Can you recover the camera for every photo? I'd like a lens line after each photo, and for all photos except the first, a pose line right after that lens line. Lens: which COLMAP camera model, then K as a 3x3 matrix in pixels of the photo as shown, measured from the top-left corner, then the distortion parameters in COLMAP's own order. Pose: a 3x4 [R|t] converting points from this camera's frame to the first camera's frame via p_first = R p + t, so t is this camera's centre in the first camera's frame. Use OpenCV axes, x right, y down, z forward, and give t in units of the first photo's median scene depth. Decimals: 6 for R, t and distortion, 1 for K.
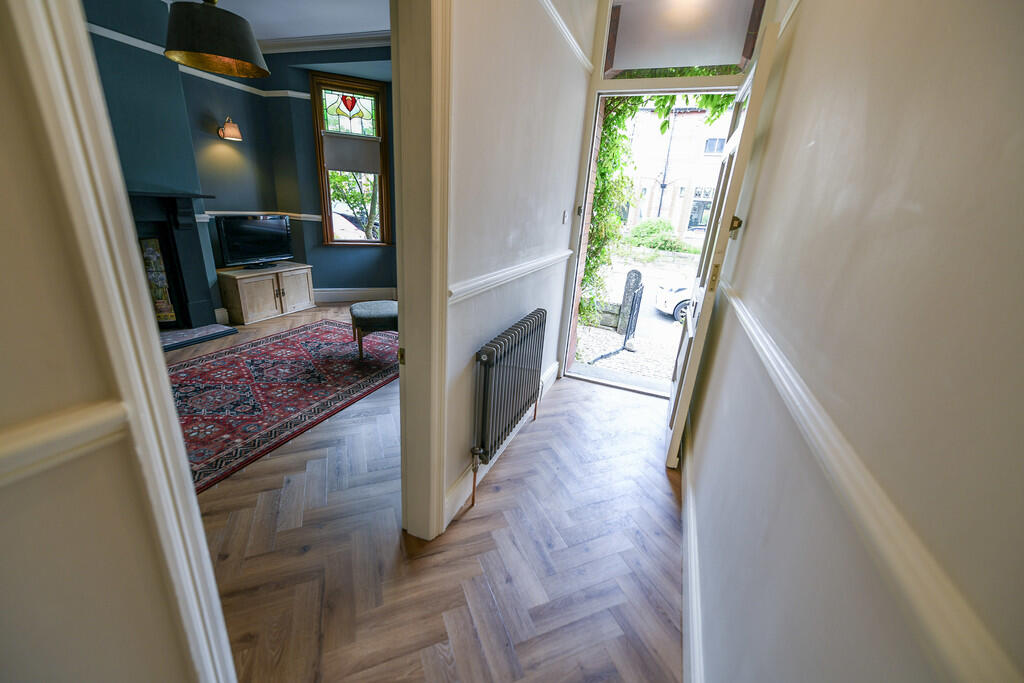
lens RADIAL K [[401.0, 0, 512.0], [0, 401.0, 341.5], [0, 0, 1]] dist [0.013140, -0.000009]
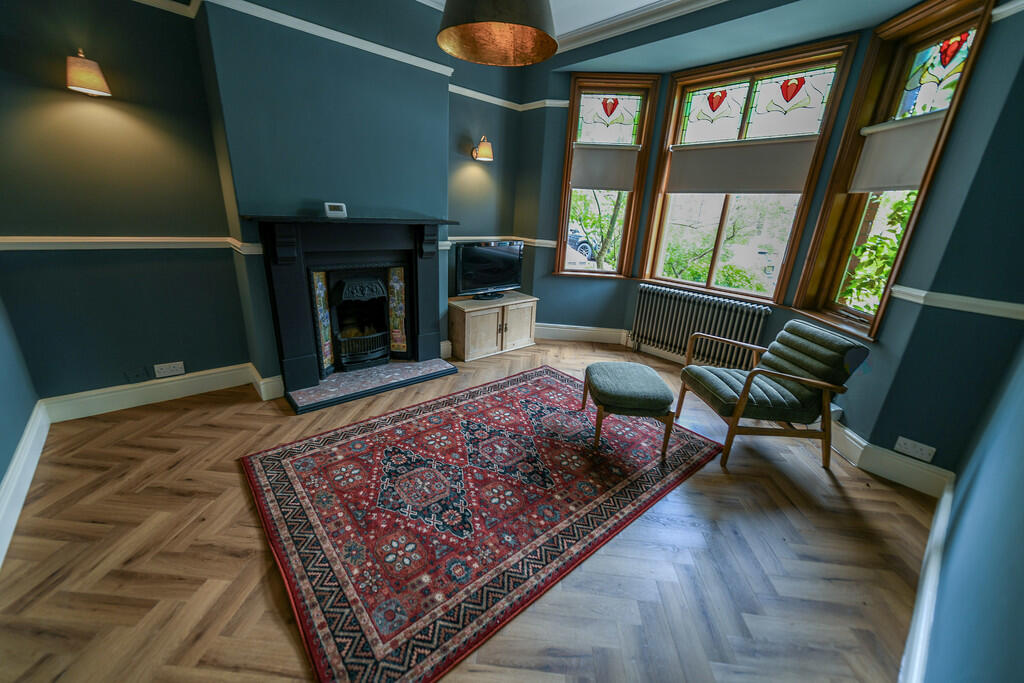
lens RADIAL K [[401.0, 0, 512.0], [0, 401.0, 341.5], [0, 0, 1]] dist [0.013140, -0.000009]
pose [[0.891258, 0.130116, -0.434429, -0.193114], [-0.145040, 0.989425, -0.001216, -0.105062], [0.429677, 0.064094, 0.900705, 0.244734]]
